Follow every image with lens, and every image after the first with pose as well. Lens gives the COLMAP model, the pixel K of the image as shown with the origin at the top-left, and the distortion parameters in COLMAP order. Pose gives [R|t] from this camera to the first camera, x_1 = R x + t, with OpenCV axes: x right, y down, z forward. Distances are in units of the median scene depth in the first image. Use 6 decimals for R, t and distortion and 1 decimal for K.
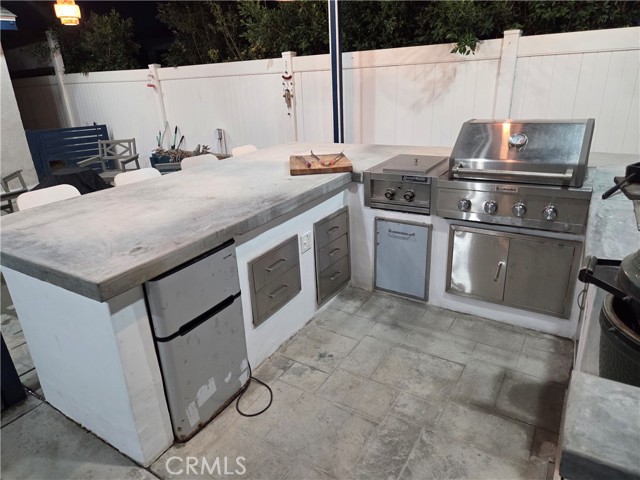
lens RADIAL K [[424.5, 0, 317.8], [0, 424.5, 236.6], [0, 0, 1]] dist [0.077609, -0.071931]
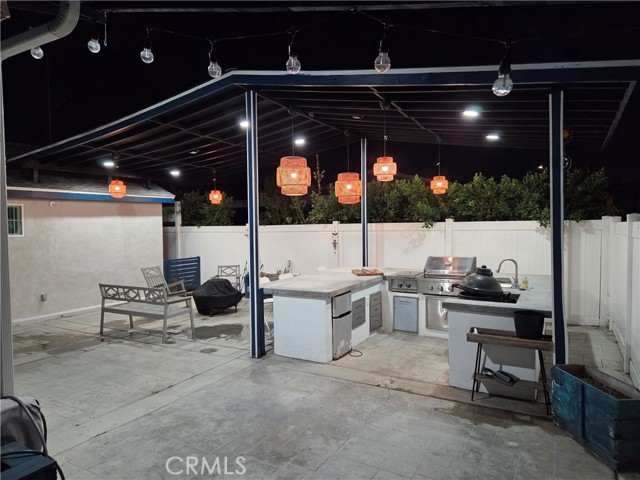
lens RADIAL K [[424.5, 0, 317.8], [0, 424.5, 236.6], [0, 0, 1]] dist [0.077609, -0.071931]
pose [[0.998906, 0.031996, 0.034098, -0.361537], [-0.019201, 0.945589, -0.324796, 0.409422], [-0.042635, 0.323786, 0.945169, -1.256297]]
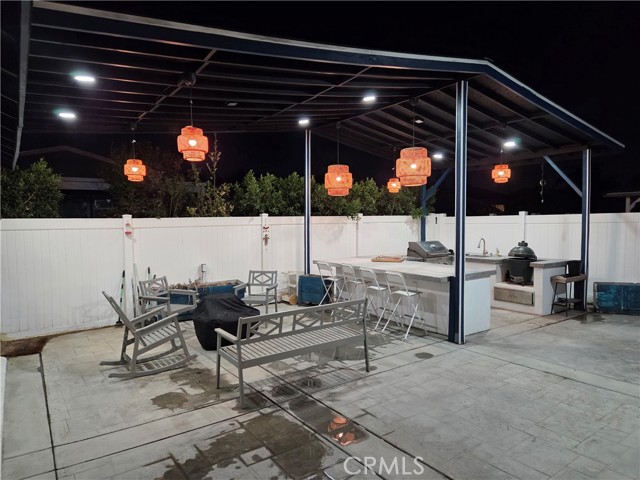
lens RADIAL K [[424.5, 0, 317.8], [0, 424.5, 236.6], [0, 0, 1]] dist [0.077609, -0.071931]
pose [[0.389145, 0.005288, 0.921162, -2.617762], [0.315080, 0.938906, -0.138495, -0.086392], [-0.865616, 0.344134, 0.363704, 0.422786]]
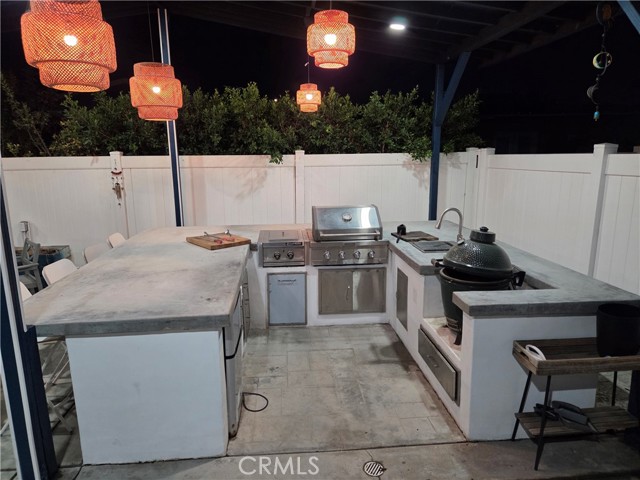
lens RADIAL K [[424.5, 0, 317.8], [0, 424.5, 236.6], [0, 0, 1]] dist [0.077609, -0.071931]
pose [[0.800895, -0.079750, 0.593471, -0.576584], [0.185835, 0.975259, -0.119732, 0.038156], [-0.569239, 0.206180, 0.795900, -0.272209]]
